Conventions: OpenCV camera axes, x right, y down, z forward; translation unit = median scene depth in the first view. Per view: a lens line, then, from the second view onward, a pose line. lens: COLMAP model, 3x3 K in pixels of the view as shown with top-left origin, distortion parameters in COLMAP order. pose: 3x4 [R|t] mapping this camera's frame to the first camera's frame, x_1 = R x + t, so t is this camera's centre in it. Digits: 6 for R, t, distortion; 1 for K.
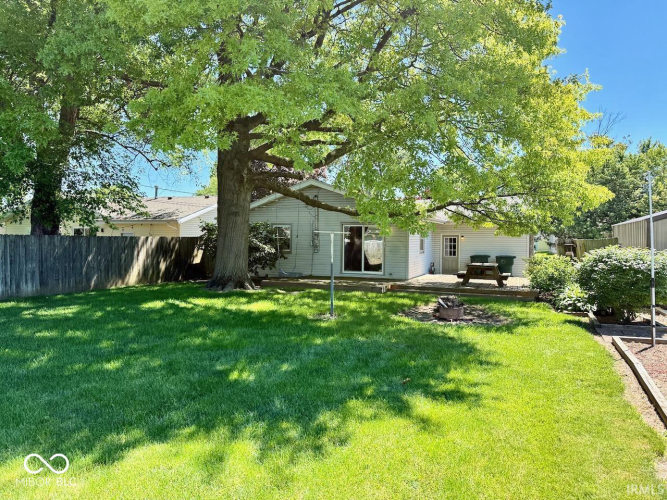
lens RADIAL K [[463.7, 0, 333.5], [0, 463.7, 250.0], [0, 0, 1]] dist [0.066834, -0.100892]
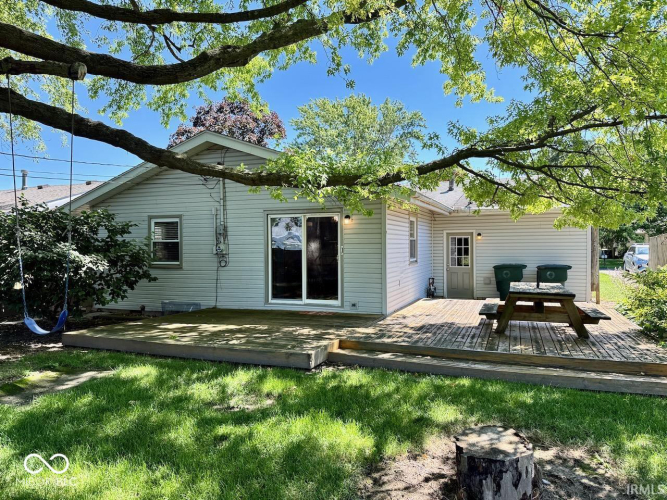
lens RADIAL K [[463.7, 0, 333.5], [0, 463.7, 250.0], [0, 0, 1]] dist [0.066834, -0.100892]
pose [[0.999764, -0.021392, 0.003893, 0.092927], [0.021463, 0.999589, -0.019001, -0.001010], [-0.003485, 0.019080, 0.999812, 0.442059]]
